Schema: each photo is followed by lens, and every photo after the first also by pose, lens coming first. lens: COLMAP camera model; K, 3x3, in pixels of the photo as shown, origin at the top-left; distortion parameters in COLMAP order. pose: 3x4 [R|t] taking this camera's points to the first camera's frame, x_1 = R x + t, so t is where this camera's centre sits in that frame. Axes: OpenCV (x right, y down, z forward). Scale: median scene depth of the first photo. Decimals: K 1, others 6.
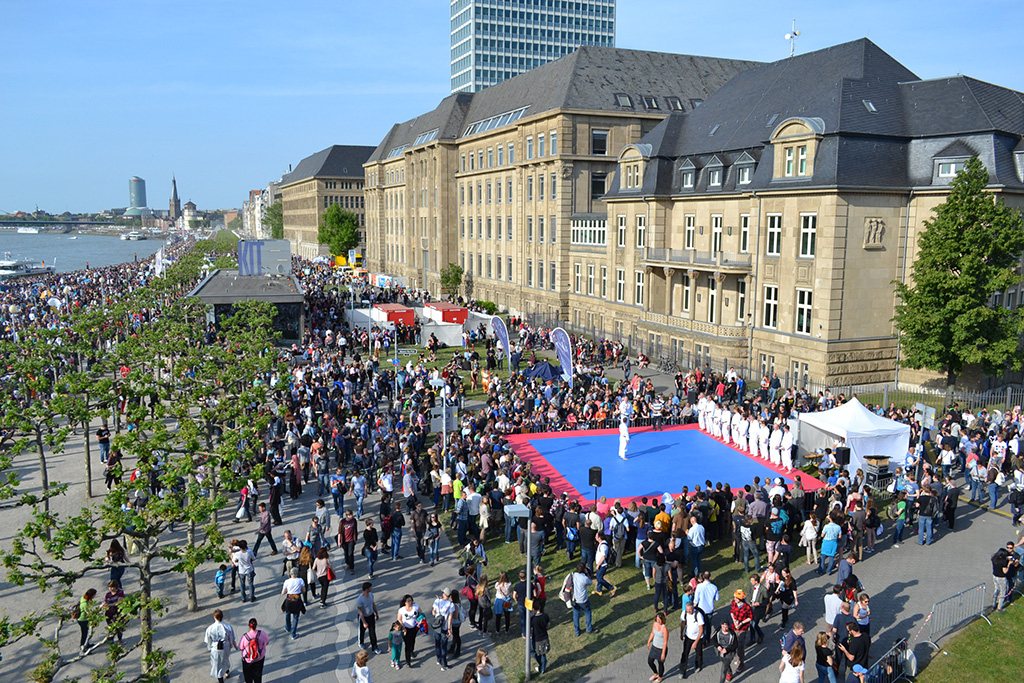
lens RADIAL K [[848.0, 0, 518.6], [0, 848.0, 339.4], [0, 0, 1]] dist [-0.008092, -0.004087]
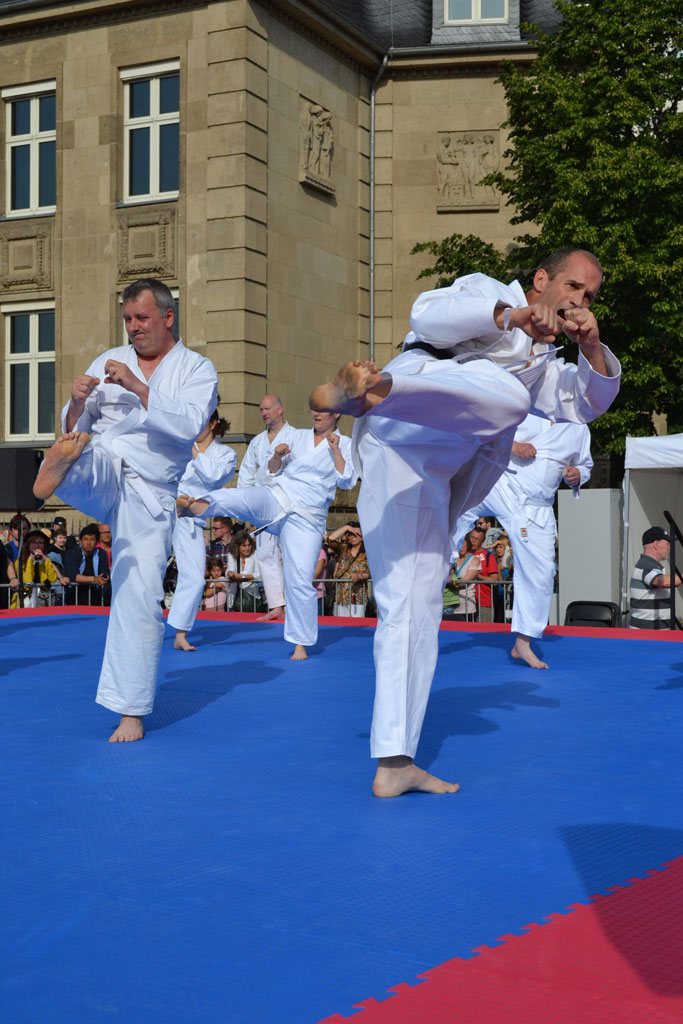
lens RADIAL K [[1424.8, 0, 347.1], [0, 1424.8, 516.4], [0, 0, 1]] dist [-0.023344, 0.000000]
pose [[0.756383, -0.003169, 0.654121, 0.034615], [0.102392, 0.988235, -0.113611, 0.095283], [-0.646066, 0.152910, 0.747809, 0.551222]]
